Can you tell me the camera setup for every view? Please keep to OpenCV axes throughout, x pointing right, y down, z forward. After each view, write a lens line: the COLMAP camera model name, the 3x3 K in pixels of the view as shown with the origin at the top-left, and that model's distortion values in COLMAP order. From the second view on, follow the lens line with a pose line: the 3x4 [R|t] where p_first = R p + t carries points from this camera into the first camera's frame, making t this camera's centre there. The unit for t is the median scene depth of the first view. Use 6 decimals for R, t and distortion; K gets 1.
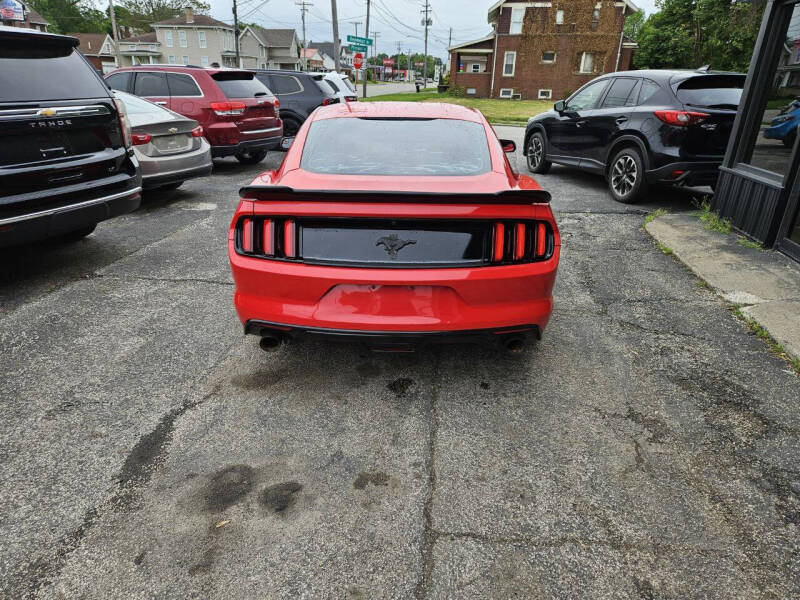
lens RADIAL K [[537.1, 0, 393.3], [0, 537.1, 303.4], [0, 0, 1]] dist [0.070824, -0.060446]
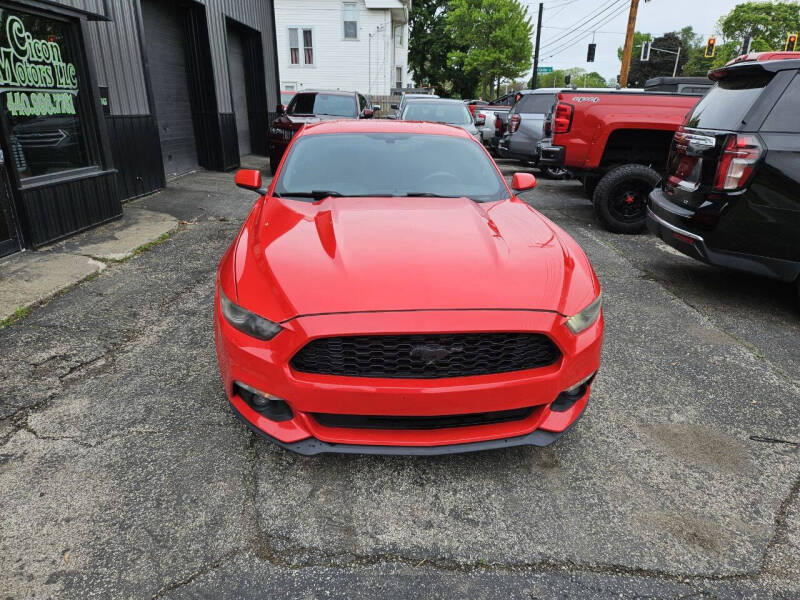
lens RADIAL K [[534.5, 0, 395.5], [0, 534.5, 300.6], [0, 0, 1]] dist [0.058137, -0.047738]
pose [[-0.992727, 0.009516, -0.120010, 0.051058], [-0.073942, 0.738481, 0.670208, -0.365809], [0.095003, 0.674207, -0.732406, 0.901714]]
